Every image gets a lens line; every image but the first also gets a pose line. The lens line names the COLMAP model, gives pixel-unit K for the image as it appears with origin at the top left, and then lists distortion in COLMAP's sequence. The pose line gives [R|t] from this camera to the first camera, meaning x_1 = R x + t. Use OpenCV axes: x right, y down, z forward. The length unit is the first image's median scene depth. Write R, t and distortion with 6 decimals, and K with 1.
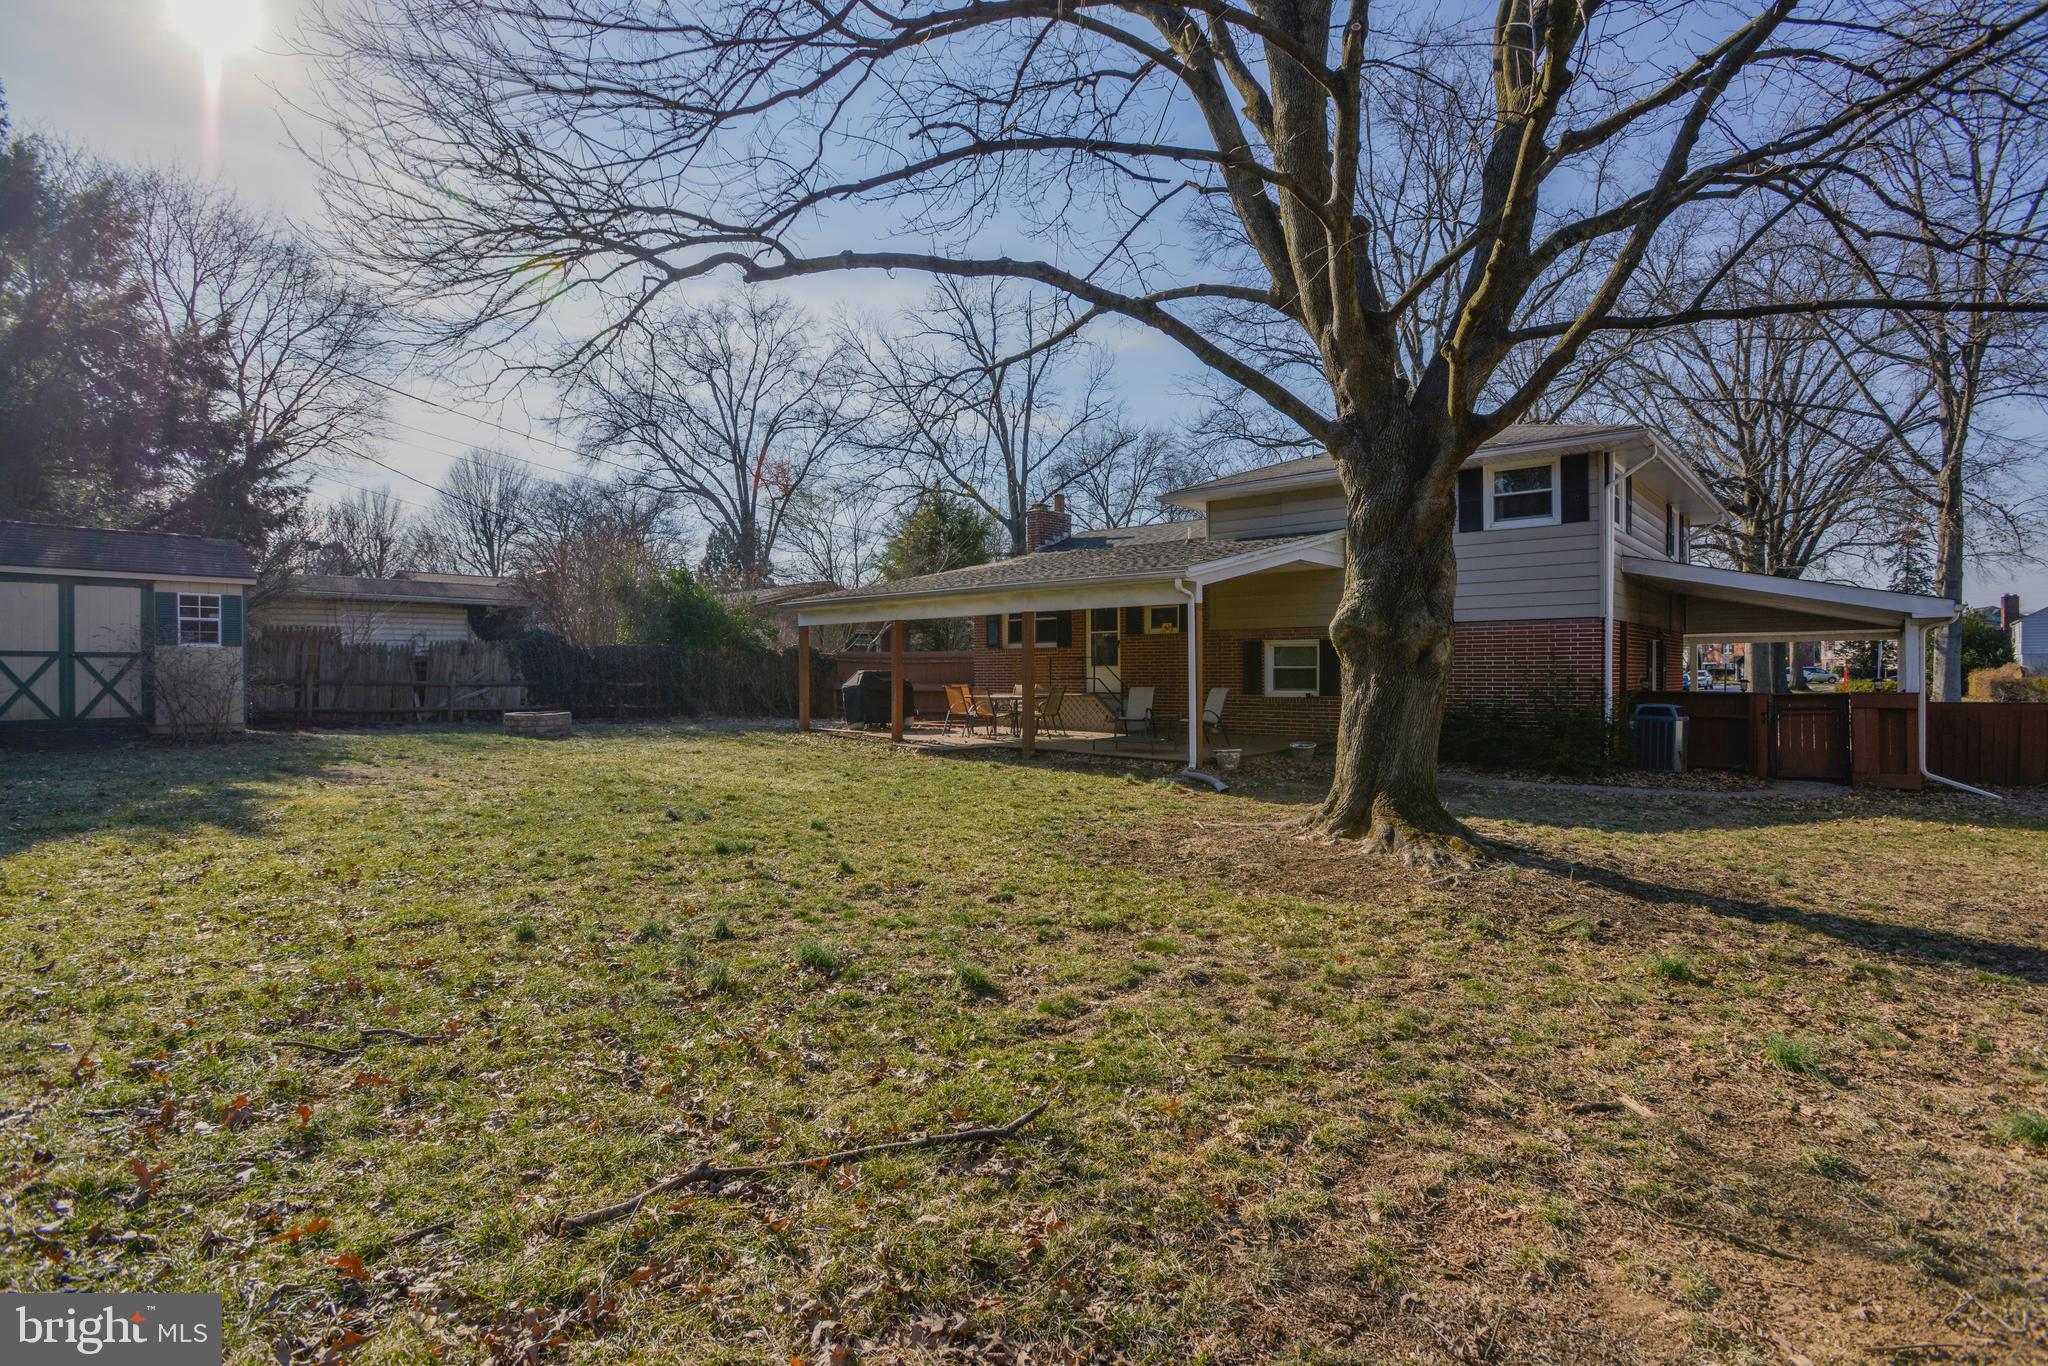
lens RADIAL K [[986.6, 0, 1024.0], [0, 986.6, 683.0], [0, 0, 1]] dist [-0.067175, 0.023610]
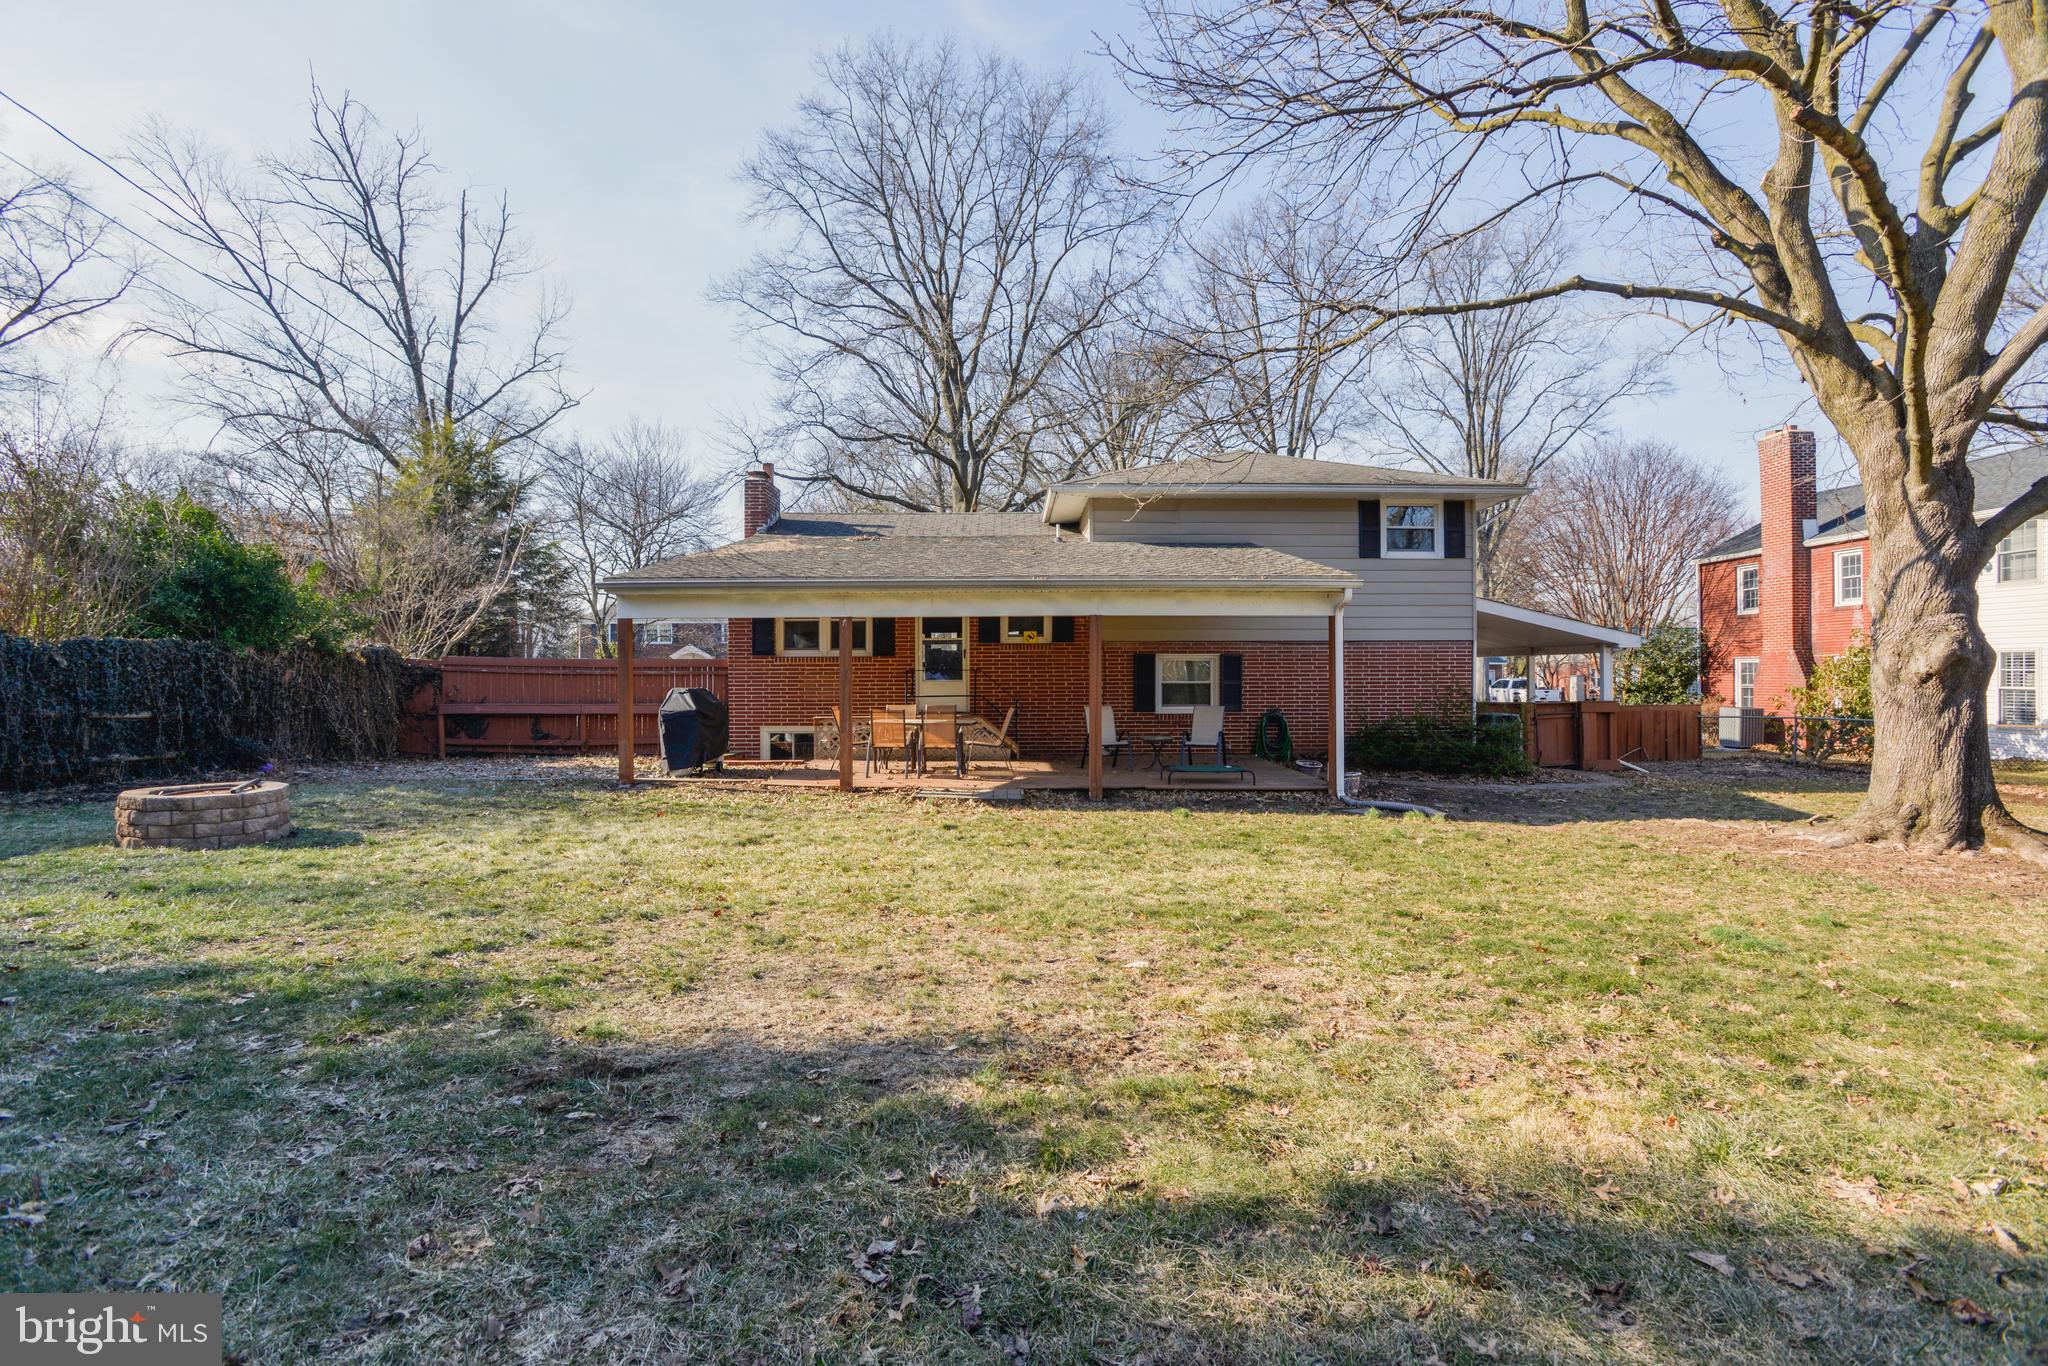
lens RADIAL K [[986.6, 0, 1024.0], [0, 986.6, 683.0], [0, 0, 1]] dist [-0.067175, 0.023610]
pose [[0.737911, -0.005077, 0.674879, -0.462834], [0.008748, 0.999960, -0.002042, -0.014087], [-0.674841, 0.007410, 0.737926, 0.372344]]
